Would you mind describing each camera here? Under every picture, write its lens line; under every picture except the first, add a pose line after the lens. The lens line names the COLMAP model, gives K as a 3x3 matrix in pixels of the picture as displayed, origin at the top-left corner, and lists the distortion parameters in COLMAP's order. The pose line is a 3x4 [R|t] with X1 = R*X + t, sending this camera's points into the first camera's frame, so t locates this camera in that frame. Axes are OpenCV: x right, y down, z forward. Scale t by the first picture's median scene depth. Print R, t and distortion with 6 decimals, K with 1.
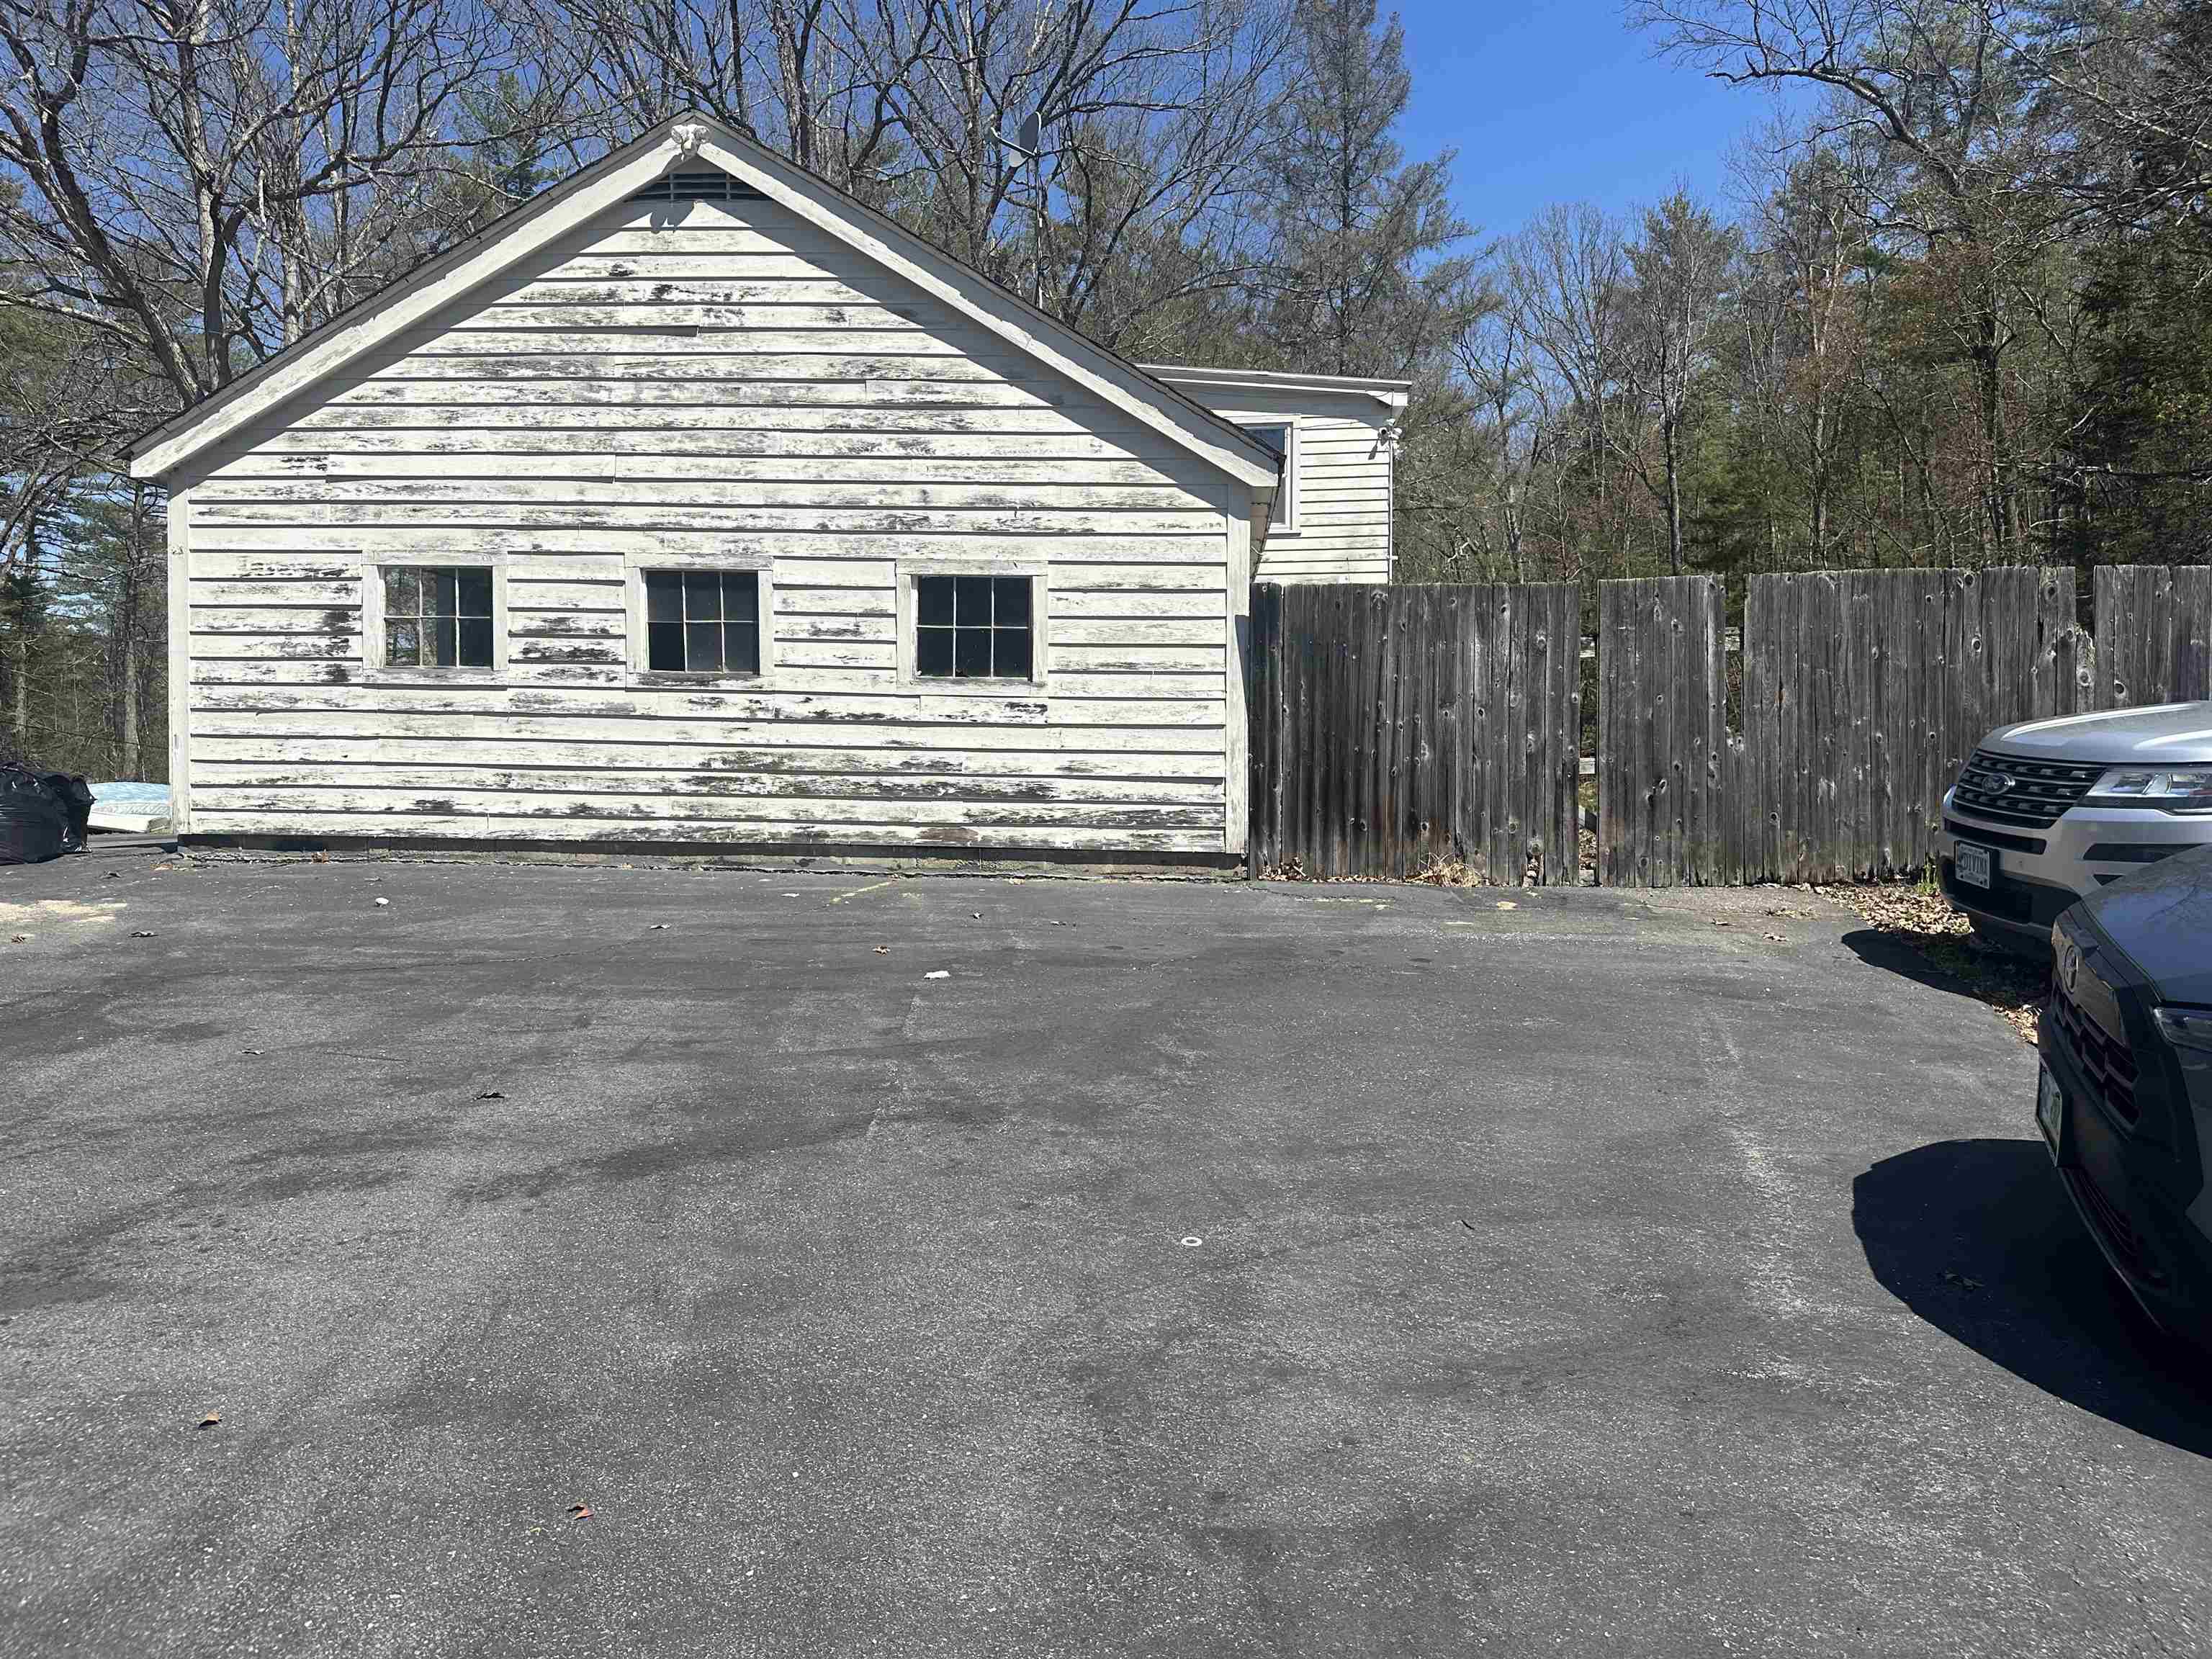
lens RADIAL K [[1545.5, 0, 1064.0], [0, 1545.5, 838.8], [0, 0, 1]] dist [0.131954, -0.197159]
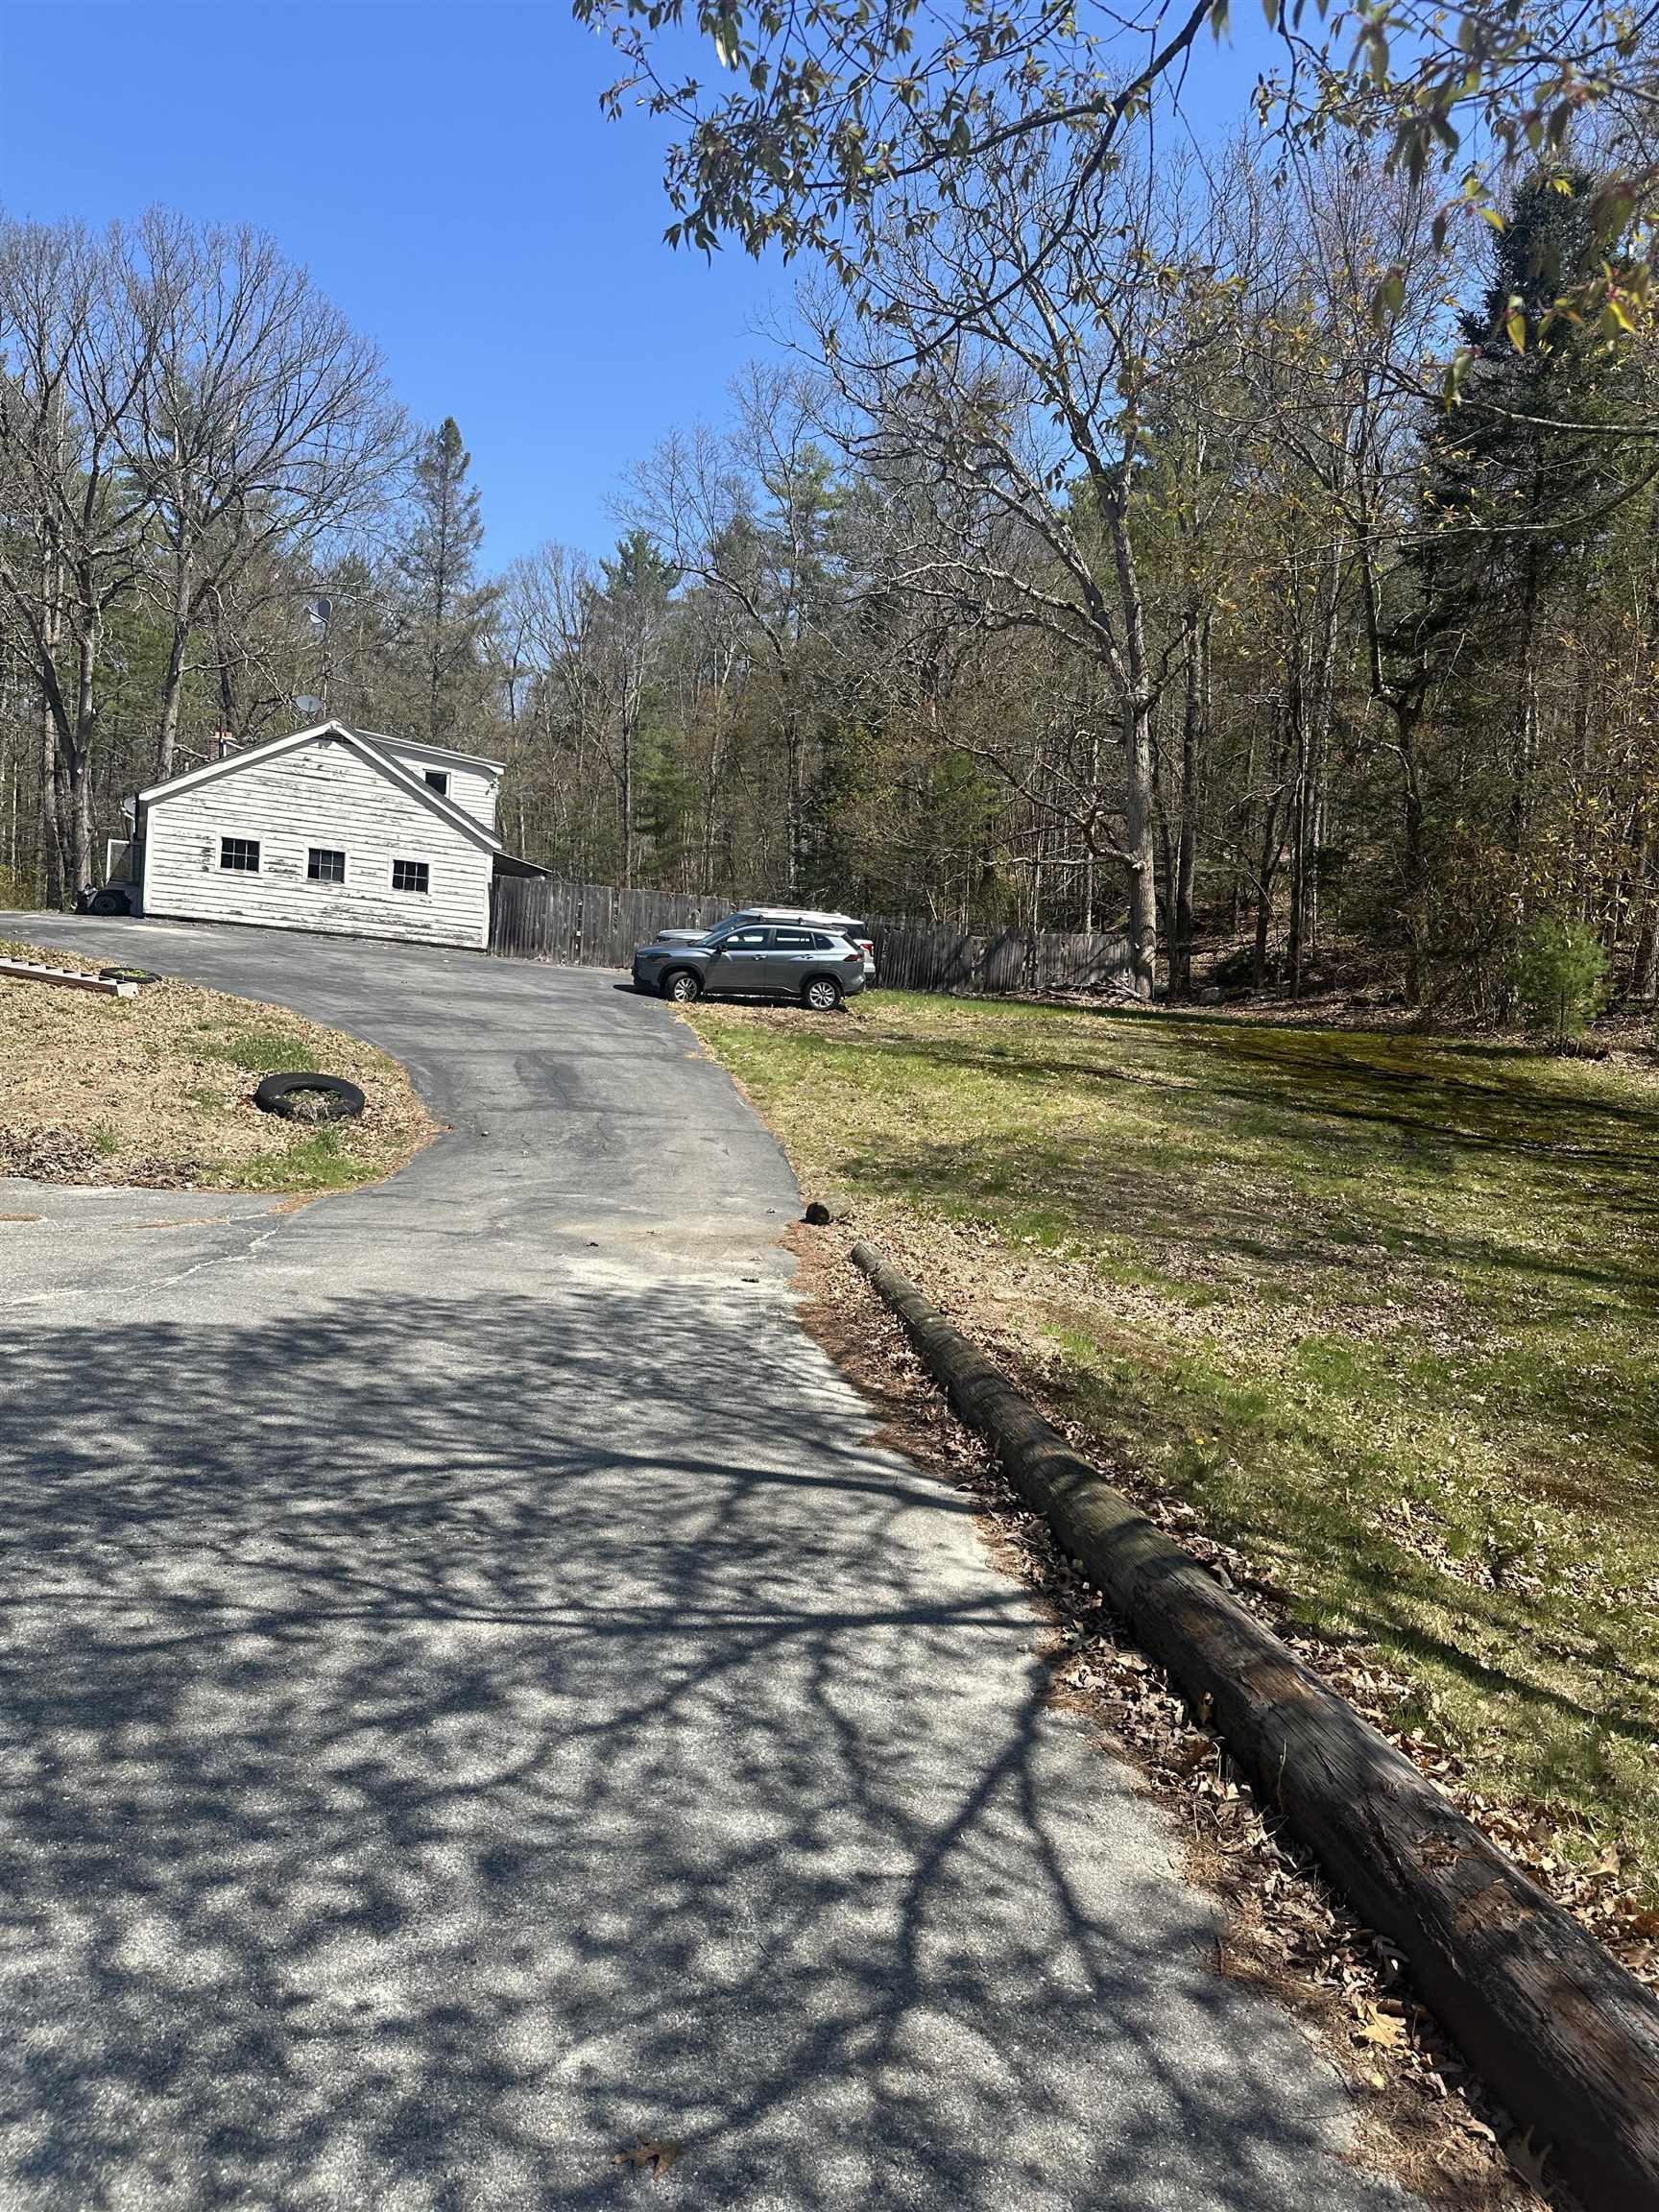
lens RADIAL K [[1545.5, 0, 828.8], [0, 1545.5, 1097.5], [0, 0, 1]] dist [0.131954, -0.197159]
pose [[0.874519, 0.038431, 0.483467, -0.895251], [-0.060653, 0.997696, 0.030406, 0.190646], [-0.481184, -0.055914, 0.874835, -2.492576]]
